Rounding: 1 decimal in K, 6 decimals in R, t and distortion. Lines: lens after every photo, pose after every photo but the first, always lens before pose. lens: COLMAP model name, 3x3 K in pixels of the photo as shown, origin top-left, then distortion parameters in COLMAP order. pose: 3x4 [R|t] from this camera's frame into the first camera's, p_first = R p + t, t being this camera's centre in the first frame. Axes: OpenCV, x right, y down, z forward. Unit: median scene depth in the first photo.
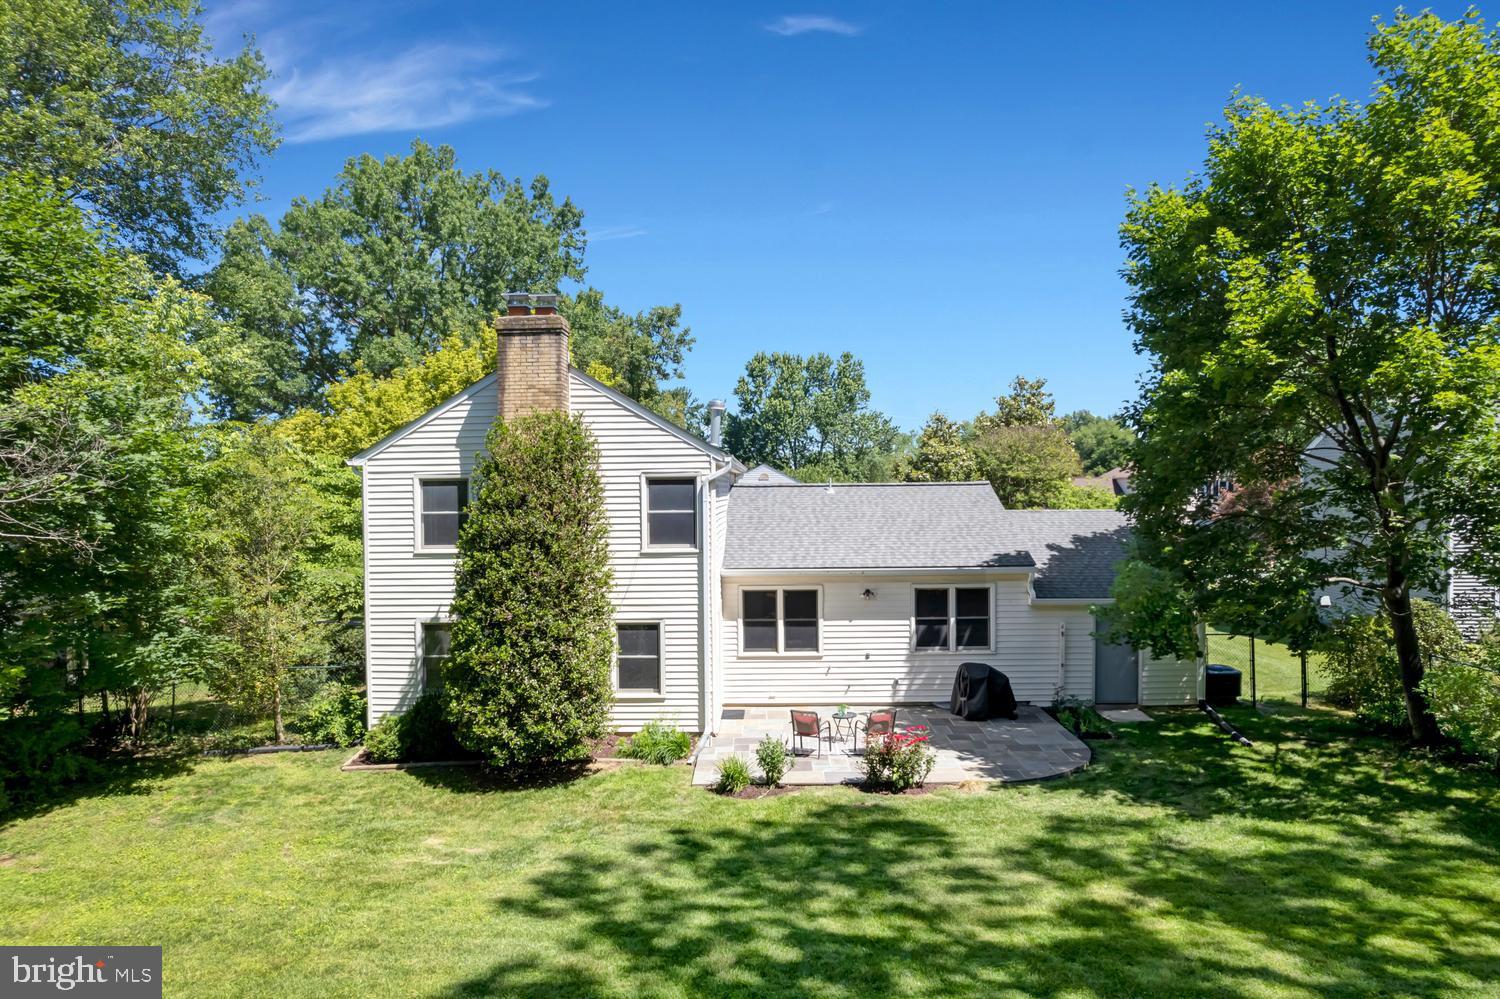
lens RADIAL K [[973.7, 0, 750.0], [0, 973.7, 499.5], [0, 0, 1]] dist [-0.079030, 0.069868]
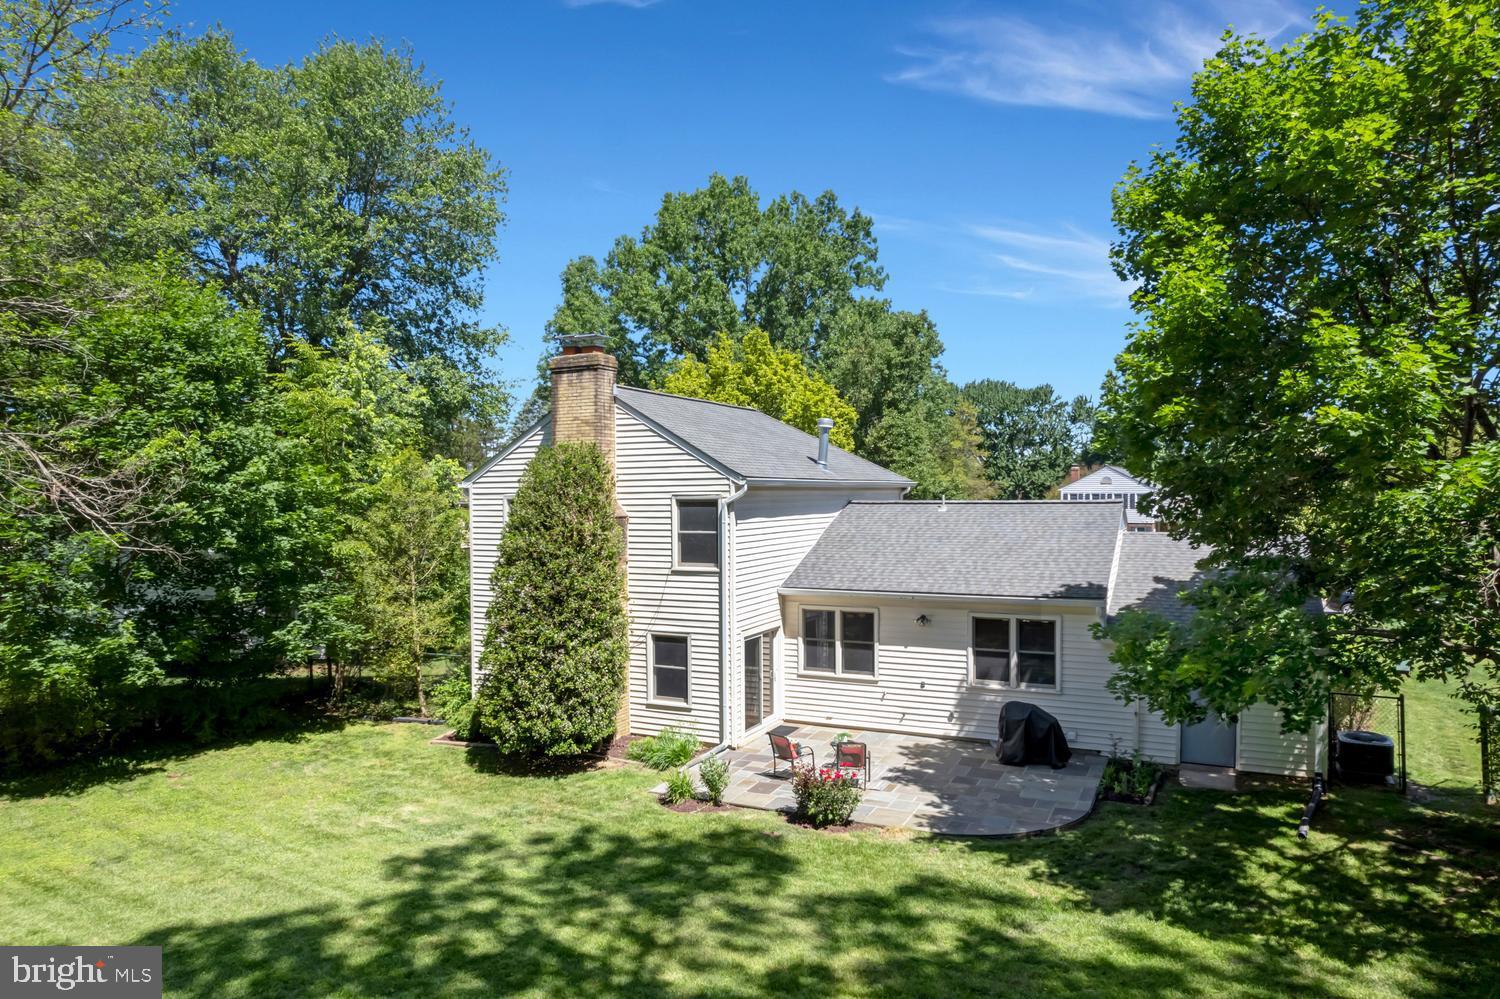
lens RADIAL K [[980.5, 0, 750.0], [0, 980.5, 499.5], [0, 0, 1]] dist [-0.079560, 0.075230]
pose [[0.904102, 0.005174, -0.427286, 0.437822], [-0.004188, 0.999986, 0.003247, -0.027504], [0.427297, -0.001147, 0.904111, 0.067472]]
